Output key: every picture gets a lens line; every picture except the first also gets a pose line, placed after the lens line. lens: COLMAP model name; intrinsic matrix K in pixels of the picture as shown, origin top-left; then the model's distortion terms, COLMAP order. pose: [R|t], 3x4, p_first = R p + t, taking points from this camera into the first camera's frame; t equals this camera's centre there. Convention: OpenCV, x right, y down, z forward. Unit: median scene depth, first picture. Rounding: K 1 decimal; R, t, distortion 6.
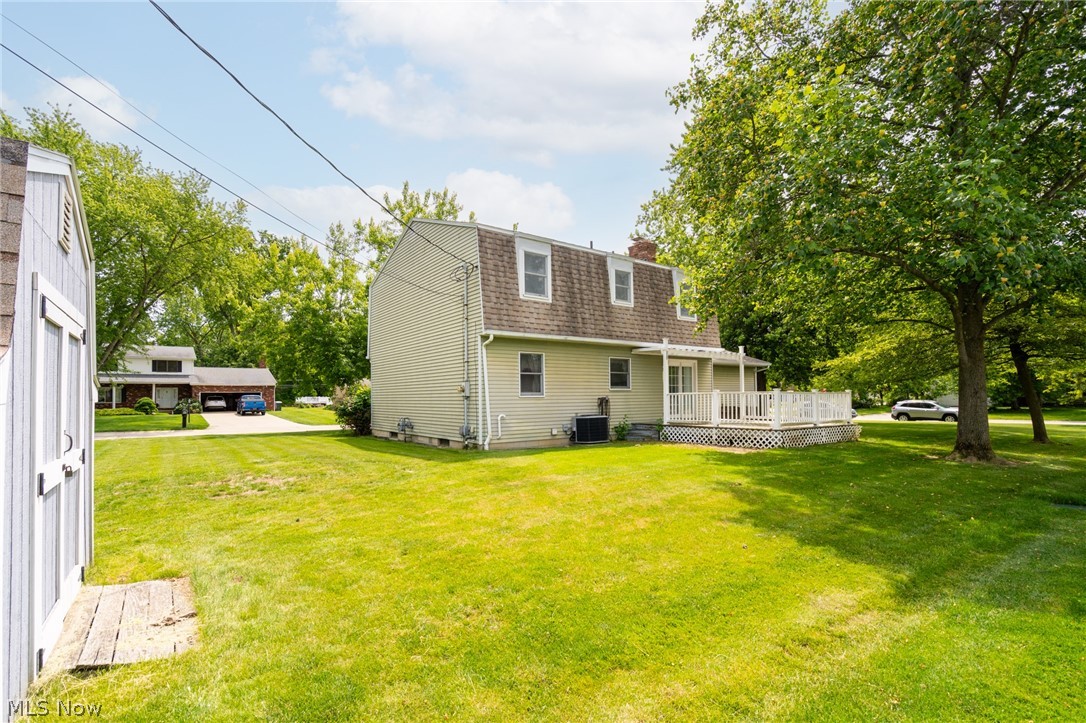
lens RADIAL K [[498.3, 0, 544.6], [0, 498.3, 391.9], [0, 0, 1]] dist [-0.000084, 0.000268]
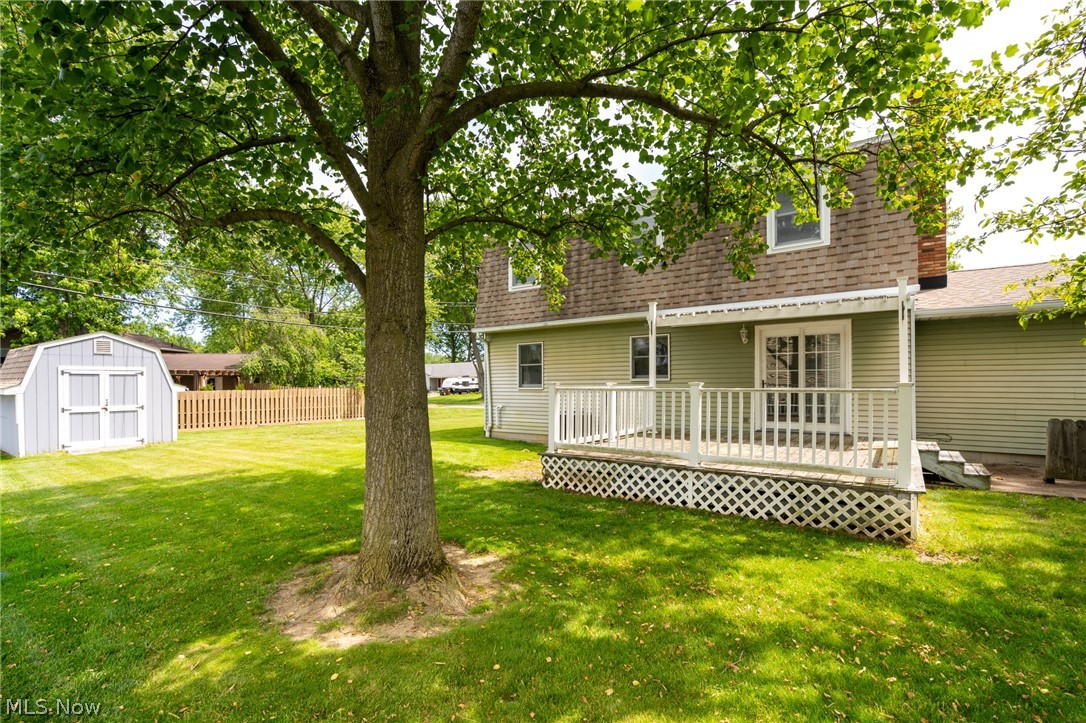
lens RADIAL K [[500.6, 0, 541.6], [0, 500.6, 386.2], [0, 0, 1]] dist [-0.000819, 0.000099]
pose [[0.305485, 0.009802, -0.952147, 0.861615], [0.011546, 0.999835, 0.013997, -0.008592], [0.952127, -0.015270, 0.305321, 0.686095]]
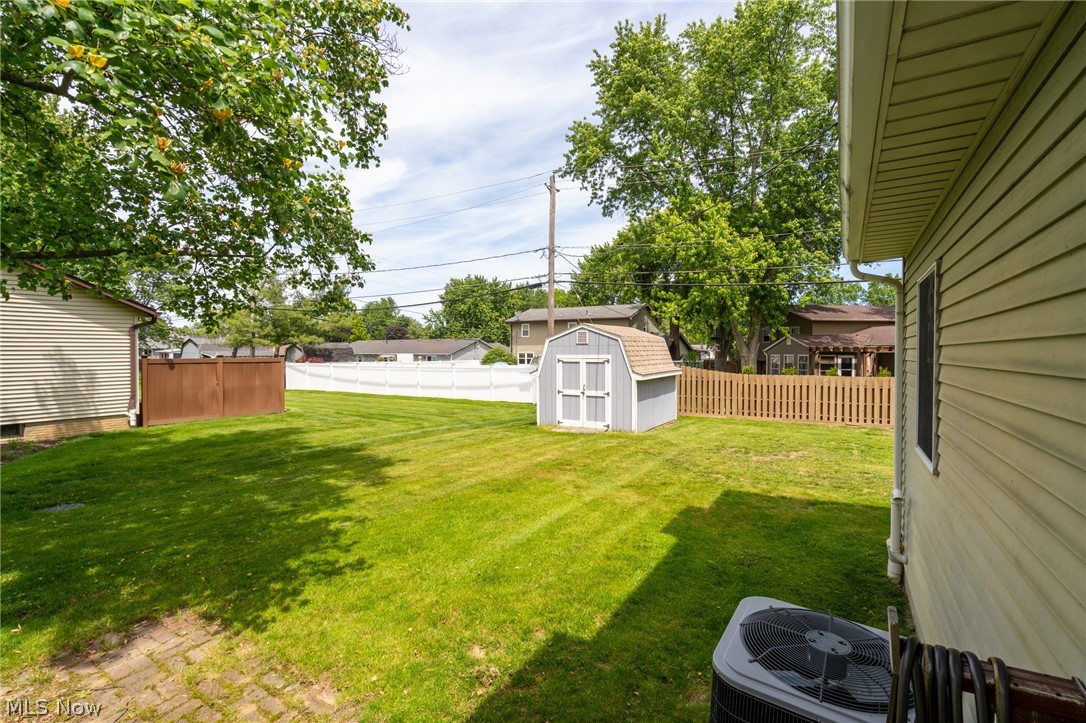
lens RADIAL K [[495.1, 0, 543.5], [0, 495.1, 352.8], [0, 0, 1]] dist [-0.001932, 0.000040]
pose [[-0.924560, 0.009136, -0.380928, 0.224885], [0.011764, 0.999920, -0.004570, -0.041085], [0.380856, -0.008707, -0.924593, 1.096473]]
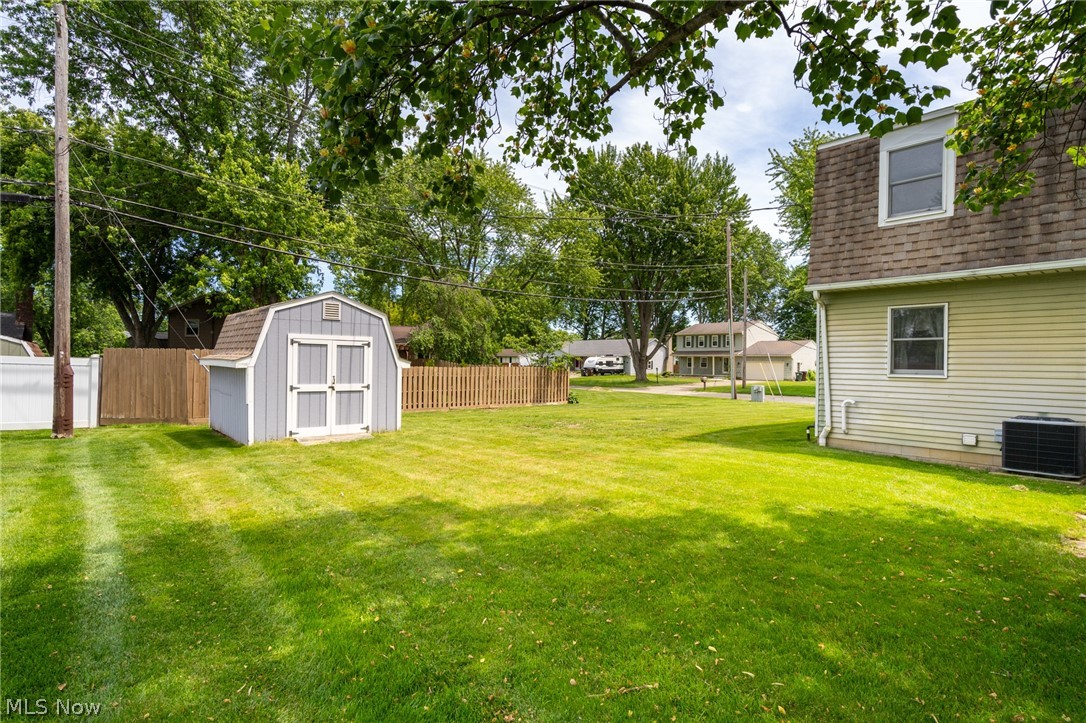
lens RADIAL K [[541.8, 0, 541.1], [0, 541.8, 363.2], [0, 0, 1]] dist [0.005328, 0.001120]
pose [[0.084881, 0.008315, -0.996356, 0.579204], [-0.007671, 0.999941, 0.007692, -0.008347], [0.996362, 0.006990, 0.084940, 0.451072]]
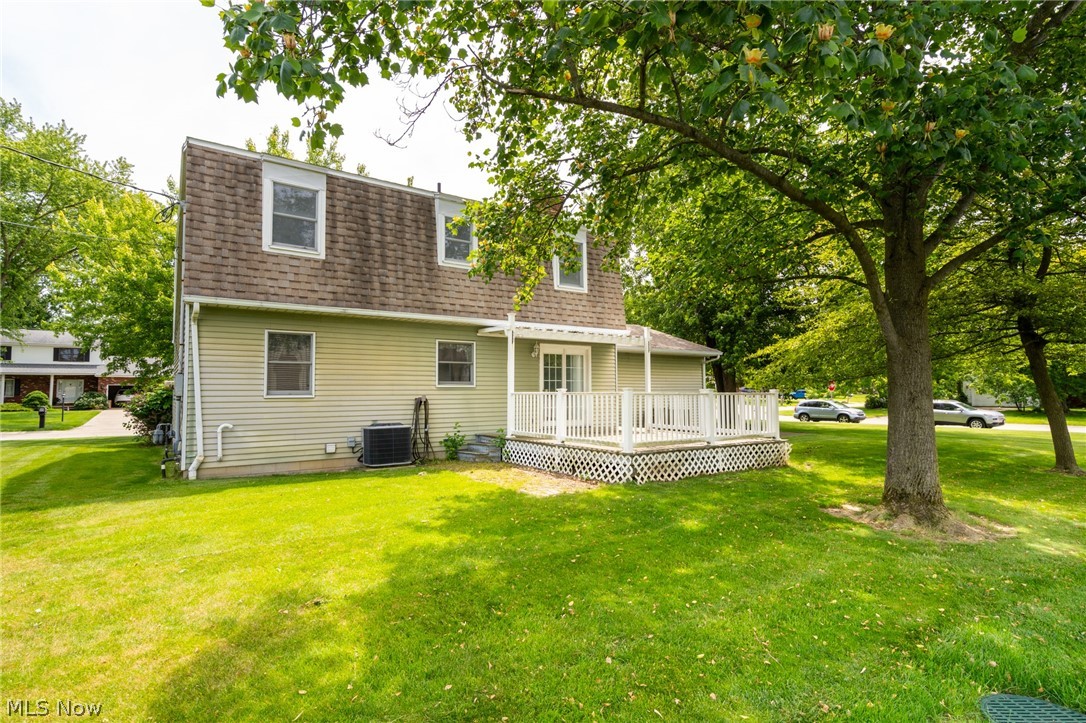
lens RADIAL K [[541.8, 0, 541.1], [0, 541.8, 363.2], [0, 0, 1]] dist [0.005328, 0.001120]
pose [[0.999717, 0.004408, -0.023384, 0.314502], [-0.005369, 0.999137, -0.041195, -0.007191], [0.023182, 0.041309, 0.998877, 0.259408]]
